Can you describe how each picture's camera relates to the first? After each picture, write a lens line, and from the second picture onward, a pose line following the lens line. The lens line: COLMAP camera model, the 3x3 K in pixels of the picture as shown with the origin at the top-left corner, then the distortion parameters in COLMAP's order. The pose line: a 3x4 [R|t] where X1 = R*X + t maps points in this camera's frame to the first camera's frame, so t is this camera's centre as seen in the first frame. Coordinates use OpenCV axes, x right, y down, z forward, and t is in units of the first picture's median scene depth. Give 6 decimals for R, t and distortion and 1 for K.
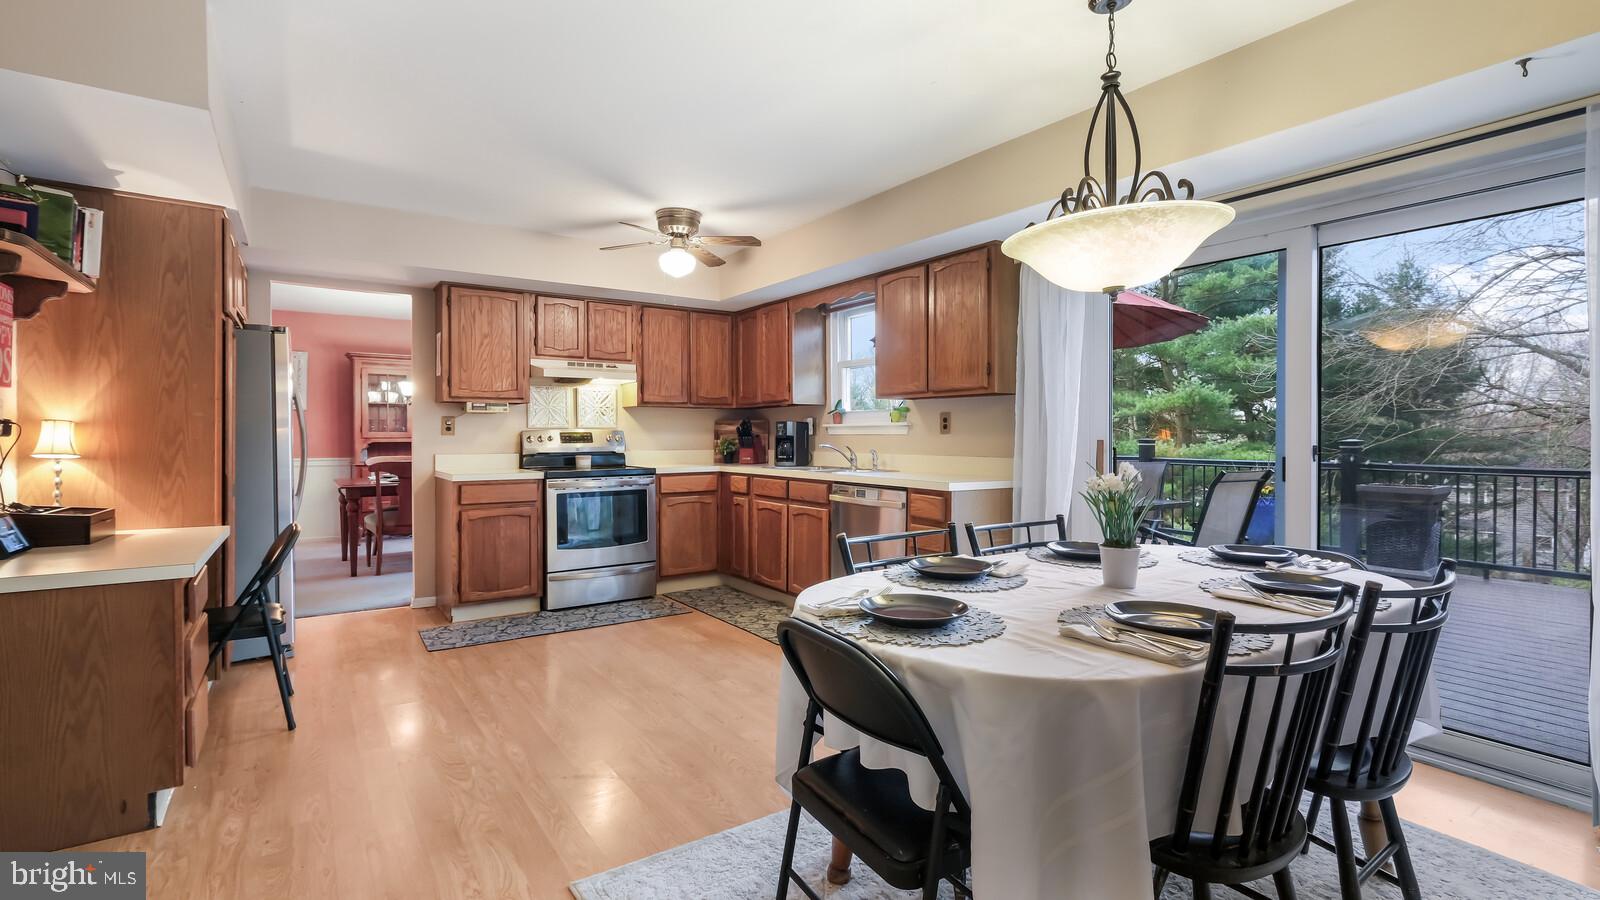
lens RADIAL K [[726.3, 0, 799.6], [0, 726.3, 442.9], [0, 0, 1]] dist [-0.002203, -0.000875]
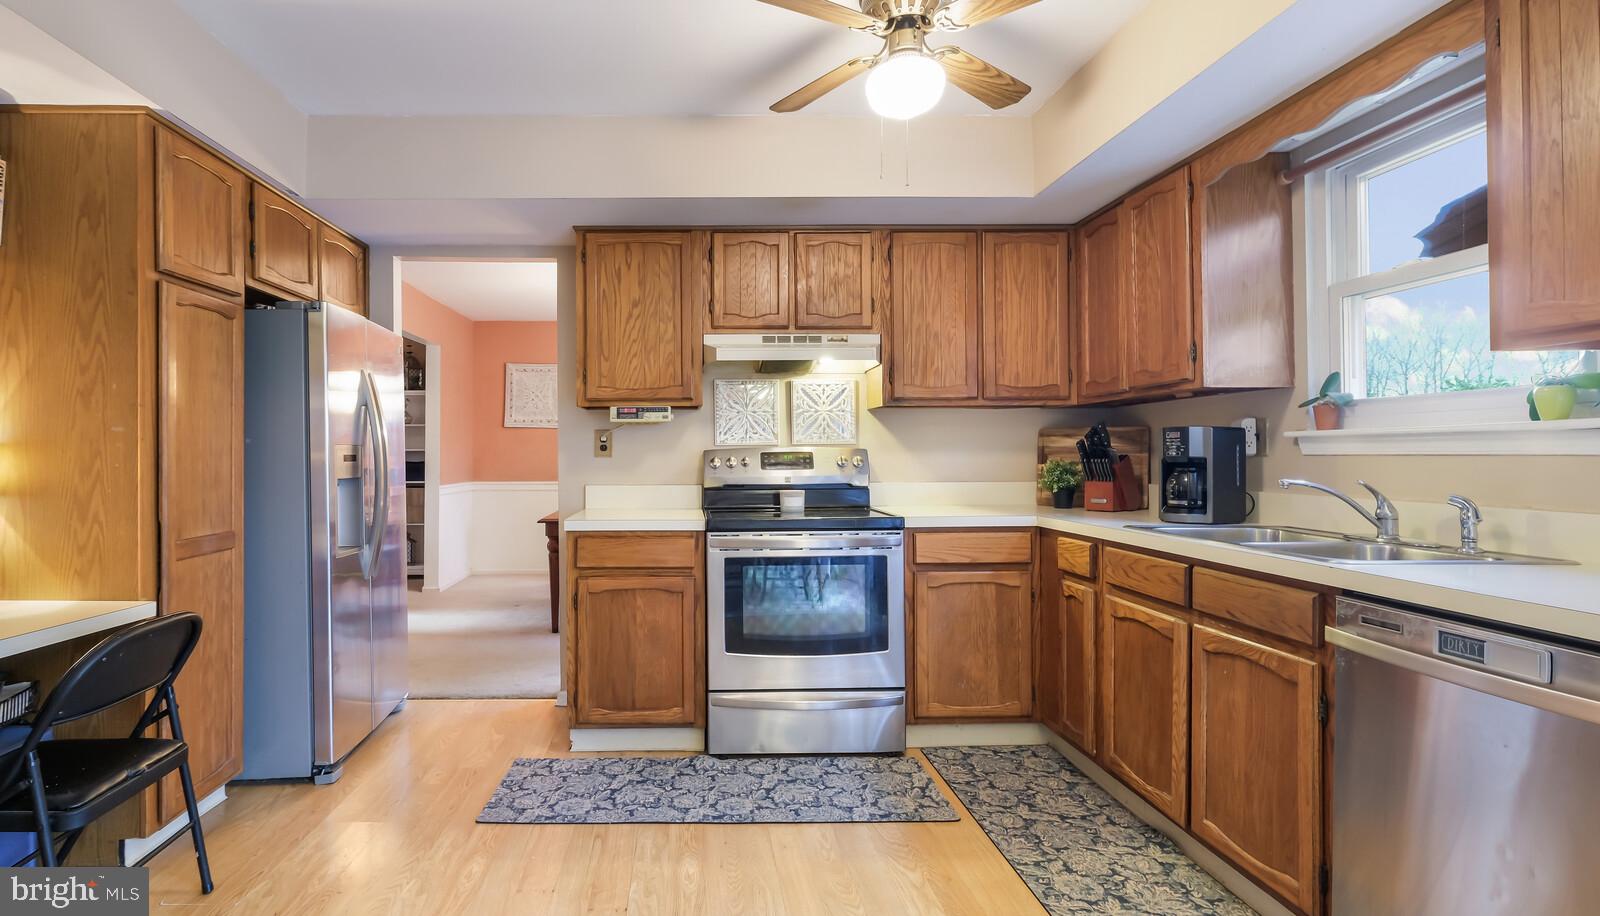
lens RADIAL K [[635.3, 0, 795.0], [0, 635.3, 451.5], [0, 0, 1]] dist [-0.003912, -0.000310]
pose [[0.831517, -0.004031, -0.555484, -0.001842], [-0.002455, 0.999937, -0.010932, -0.009202], [0.555493, 0.010454, 0.831455, 0.552794]]
